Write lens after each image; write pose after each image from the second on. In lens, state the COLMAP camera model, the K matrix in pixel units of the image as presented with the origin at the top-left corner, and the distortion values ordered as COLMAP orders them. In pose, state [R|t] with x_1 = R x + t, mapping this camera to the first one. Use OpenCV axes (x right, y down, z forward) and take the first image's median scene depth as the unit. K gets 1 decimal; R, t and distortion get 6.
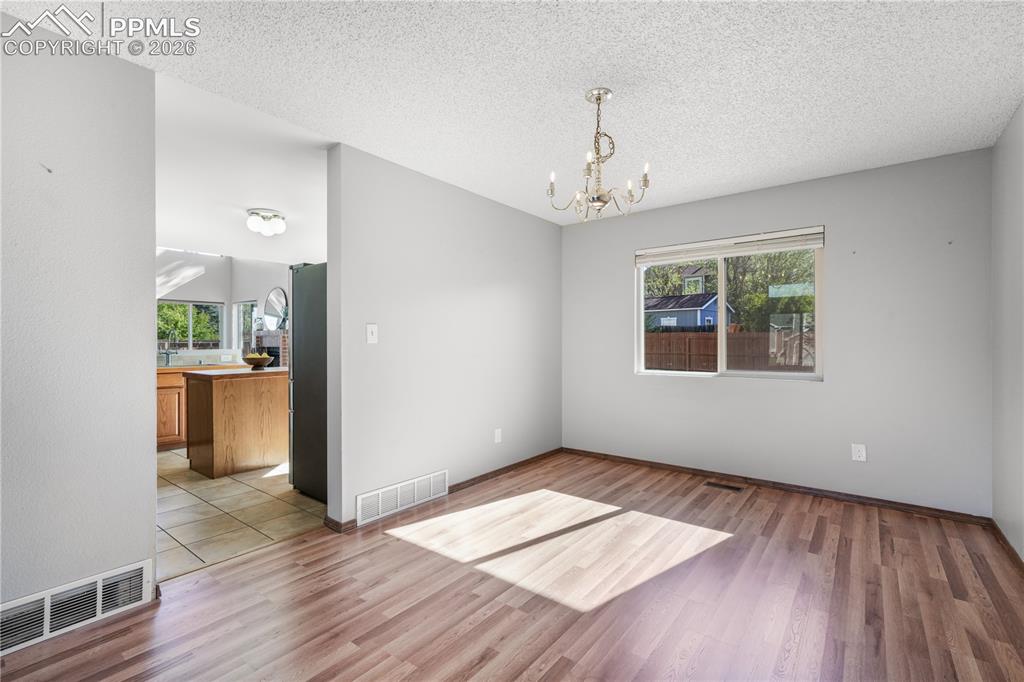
lens RADIAL K [[448.0, 0, 524.2], [0, 448.0, 355.6], [0, 0, 1]] dist [0.003486, 0.001287]
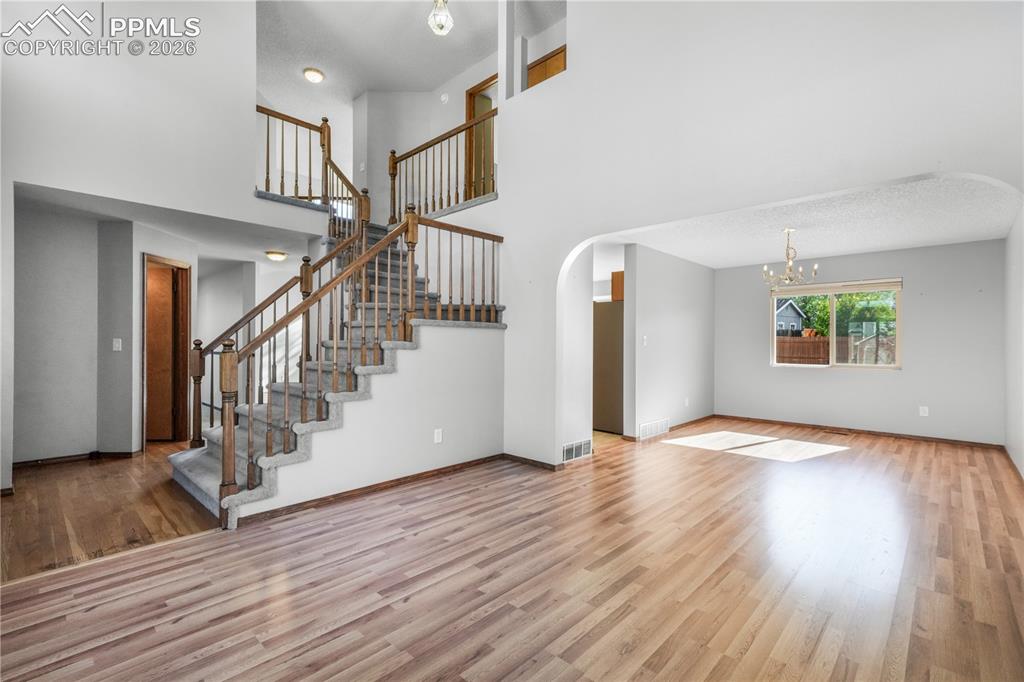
lens RADIAL K [[474.8, 0, 498.4], [0, 474.8, 356.6], [0, 0, 1]] dist [0.000207, 0.004387]
pose [[0.994632, 0.011282, -0.102858, -0.771832], [-0.011300, 0.999936, 0.000400, 0.026753], [0.102856, 0.000765, 0.994696, -1.097384]]
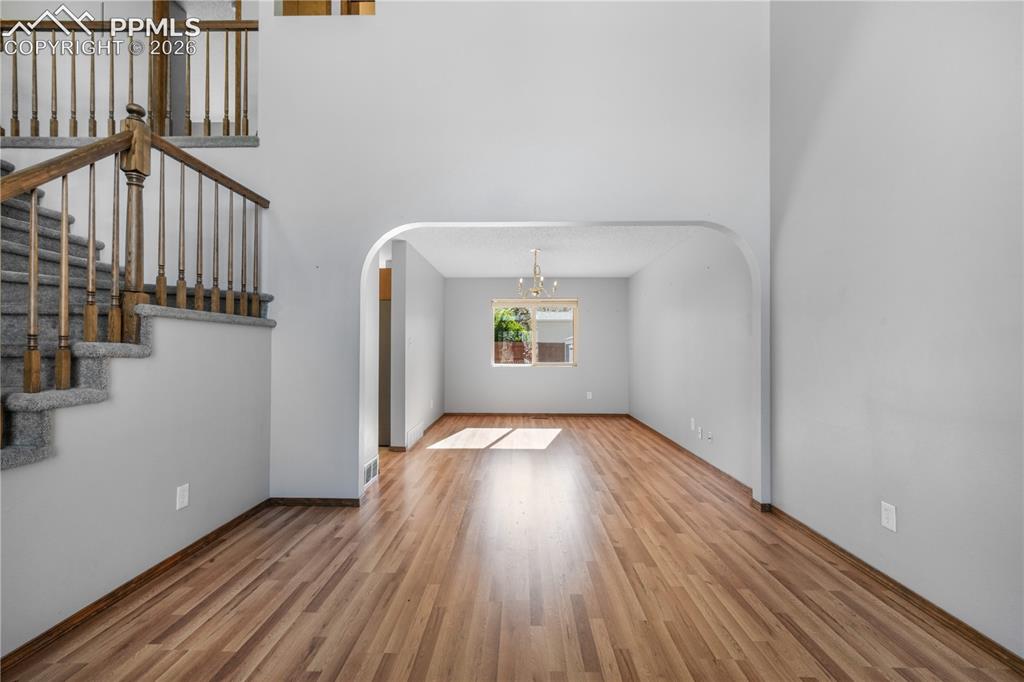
lens RADIAL K [[448.0, 0, 519.2], [0, 448.0, 347.5], [0, 0, 1]] dist [0.003486, 0.001287]
pose [[0.788085, 0.007006, 0.615526, -1.134306], [0.011593, 0.999589, -0.026220, 0.020522], [-0.615457, 0.027799, 0.787680, -0.729843]]
